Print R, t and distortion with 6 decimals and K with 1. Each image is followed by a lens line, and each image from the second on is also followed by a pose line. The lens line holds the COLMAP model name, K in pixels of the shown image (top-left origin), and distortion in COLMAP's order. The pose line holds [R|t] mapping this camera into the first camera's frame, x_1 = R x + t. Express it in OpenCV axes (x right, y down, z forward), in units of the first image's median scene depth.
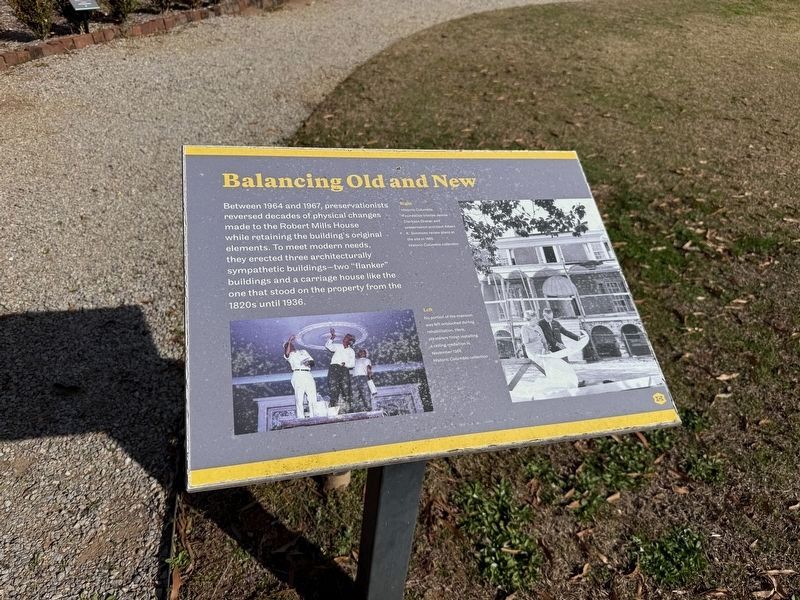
lens RADIAL K [[582.3, 0, 400.0], [0, 582.3, 300.0], [0, 0, 1]] dist [-0.003515, -0.009515]
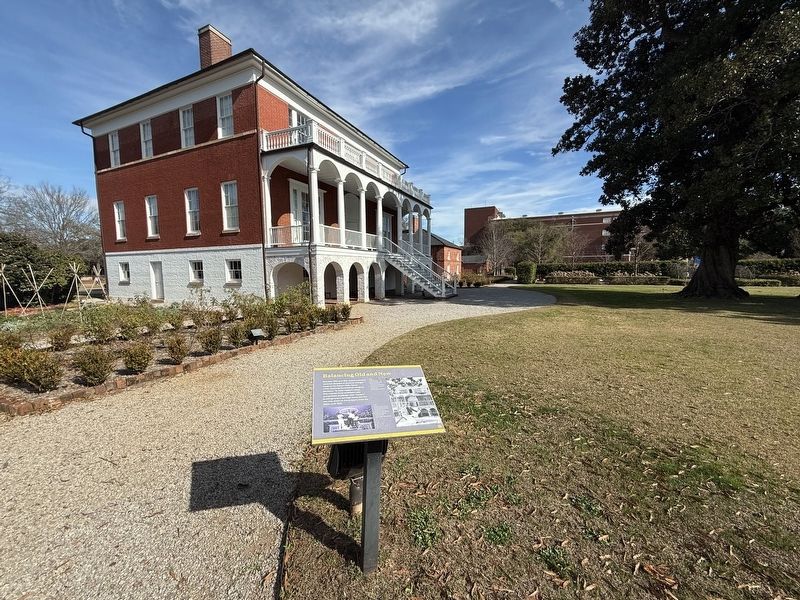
lens RADIAL K [[323.0, 0, 400.0], [0, 323.0, 300.0], [0, 0, 1]] dist [-0.003933, -0.000159]
pose [[0.997643, -0.068620, -0.000673, 0.219907], [0.058584, 0.856758, -0.512381, 0.440747], [0.035736, 0.511133, 0.858758, -0.973911]]
